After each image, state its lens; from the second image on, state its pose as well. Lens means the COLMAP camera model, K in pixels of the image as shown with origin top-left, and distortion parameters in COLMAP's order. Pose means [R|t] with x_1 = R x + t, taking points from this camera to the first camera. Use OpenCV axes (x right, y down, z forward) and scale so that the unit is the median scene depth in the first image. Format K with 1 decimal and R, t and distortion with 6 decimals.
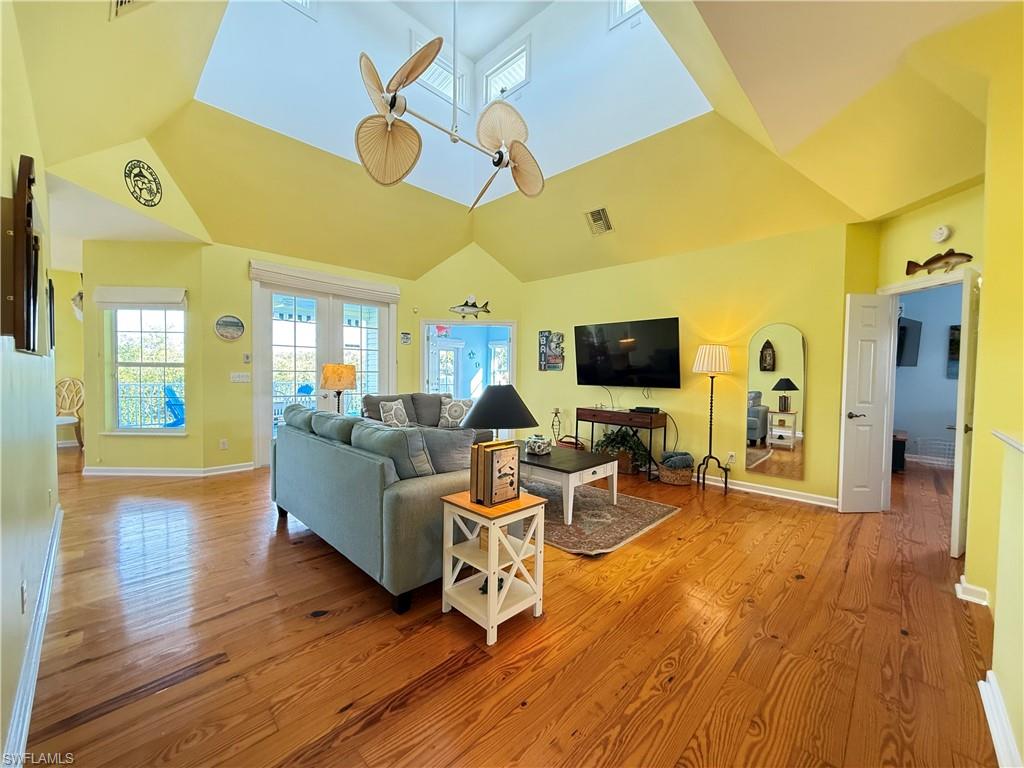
lens RADIAL K [[406.8, 0, 509.6], [0, 406.8, 385.5], [0, 0, 1]] dist [-0.002175, -0.000397]
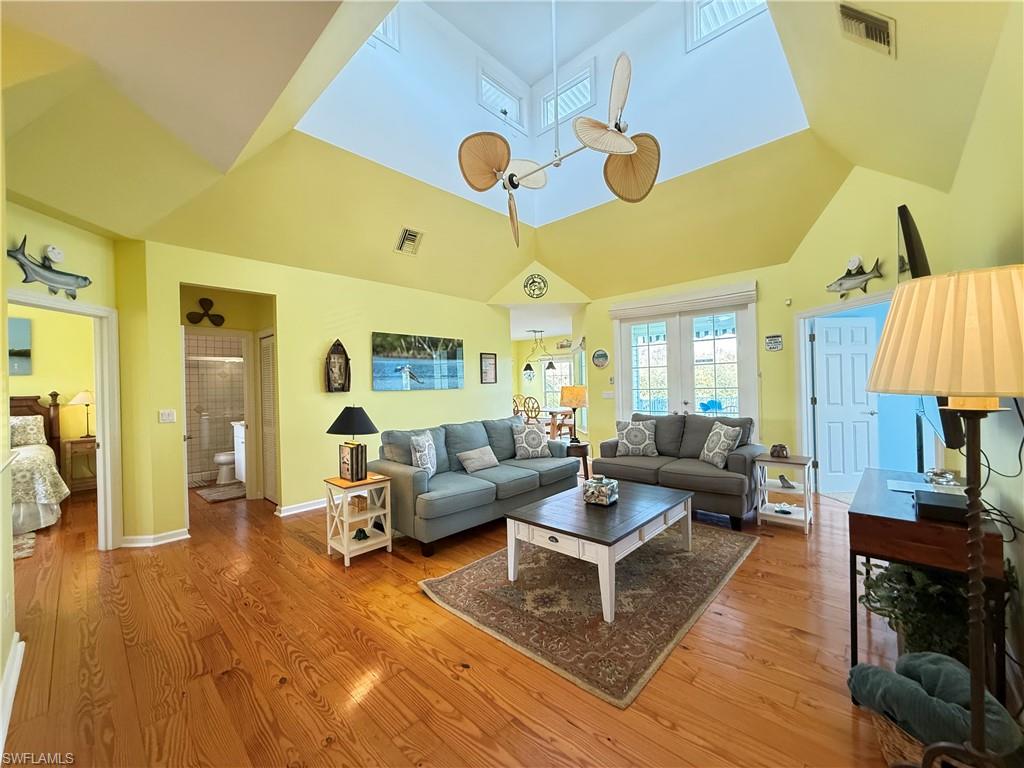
lens RADIAL K [[406.8, 0, 509.7], [0, 406.8, 384.6], [0, 0, 1]] dist [-0.002175, -0.000397]
pose [[0.015332, -0.019482, -0.999693, 0.675703], [-0.008066, 0.999775, -0.019607, -0.026465], [0.999850, 0.008364, 0.015172, 0.679286]]
